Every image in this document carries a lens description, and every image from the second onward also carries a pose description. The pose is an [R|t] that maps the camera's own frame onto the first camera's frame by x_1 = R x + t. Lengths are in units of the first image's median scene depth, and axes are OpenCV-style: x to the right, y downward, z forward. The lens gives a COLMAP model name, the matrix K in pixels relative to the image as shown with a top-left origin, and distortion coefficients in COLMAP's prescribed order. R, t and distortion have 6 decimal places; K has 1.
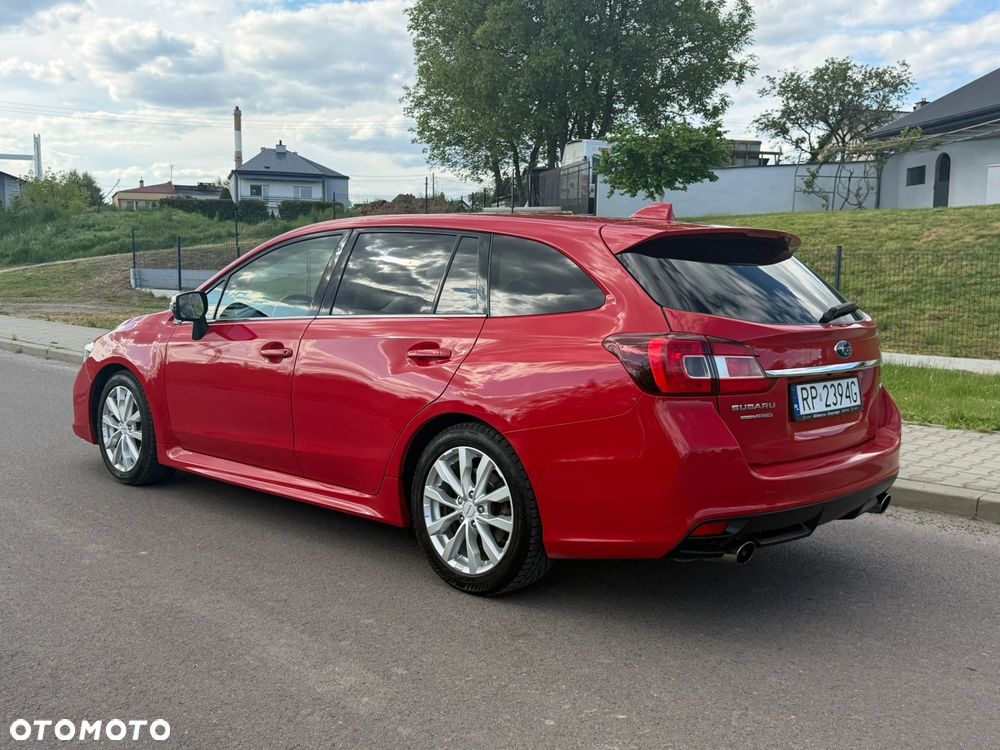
lens RADIAL K [[986.8, 0, 491.3], [0, 986.8, 379.6], [0, 0, 1]] dist [0.174221, -0.383508]
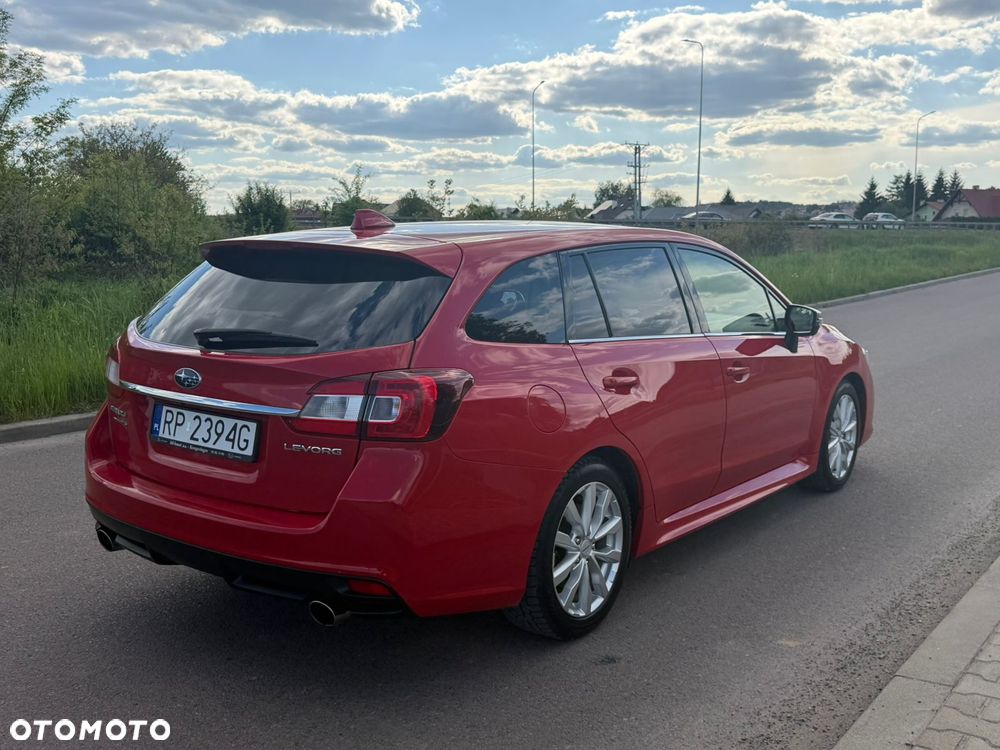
lens RADIAL K [[988.6, 0, 502.7], [0, 988.6, 374.7], [0, 0, 1]] dist [0.149437, -0.320722]
pose [[0.114055, 0.120682, -0.986117, 0.138465], [-0.110505, 0.987976, 0.108128, -0.017542], [0.987310, 0.096638, 0.126020, 0.129288]]
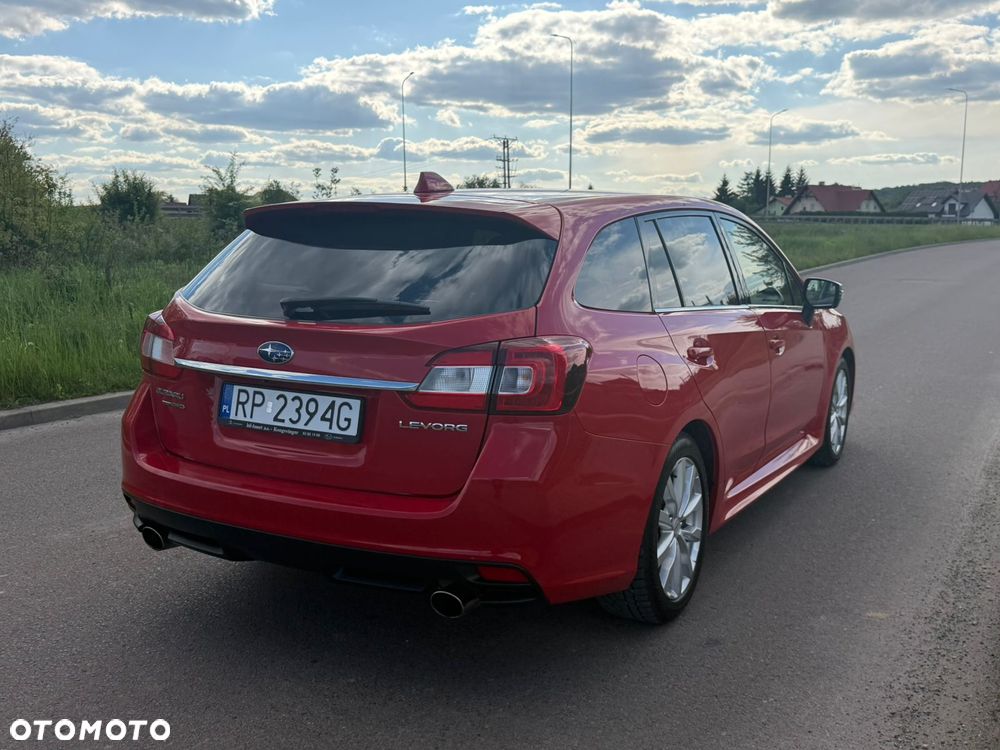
lens RADIAL K [[985.2, 0, 498.8], [0, 985.2, 378.7], [0, 0, 1]] dist [0.182875, -0.416625]
pose [[0.242232, 0.126912, -0.961882, 0.128446], [-0.105432, 0.988980, 0.103936, -0.012234], [0.964473, 0.076237, 0.252943, 0.108338]]
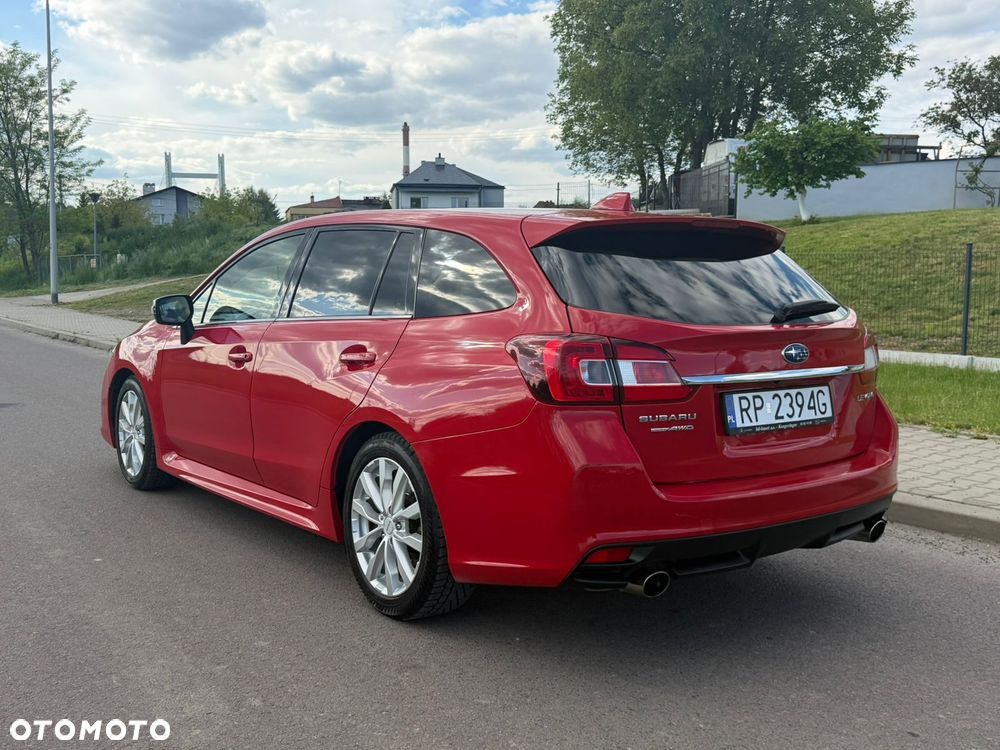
lens RADIAL K [[985.2, 0, 498.8], [0, 985.2, 378.7], [0, 0, 1]] dist [0.182875, -0.416625]
pose [[0.987874, 0.004732, -0.155184, 0.025703], [-0.006010, 0.999952, -0.007767, 0.000023], [0.155140, 0.008605, 0.987855, 0.011407]]
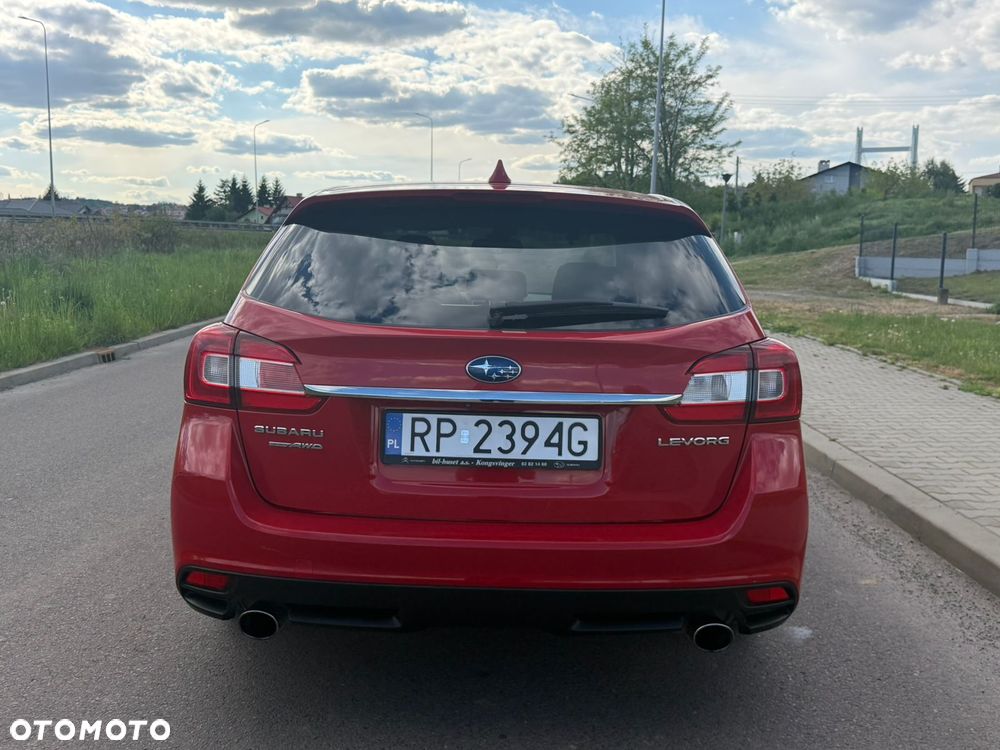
lens RADIAL K [[988.6, 0, 502.7], [0, 988.6, 374.7], [0, 0, 1]] dist [0.149437, -0.320722]
pose [[0.687423, 0.089581, -0.720711, 0.091942], [-0.085783, 0.995432, 0.041906, -0.006063], [0.721173, 0.033018, 0.691967, 0.061548]]
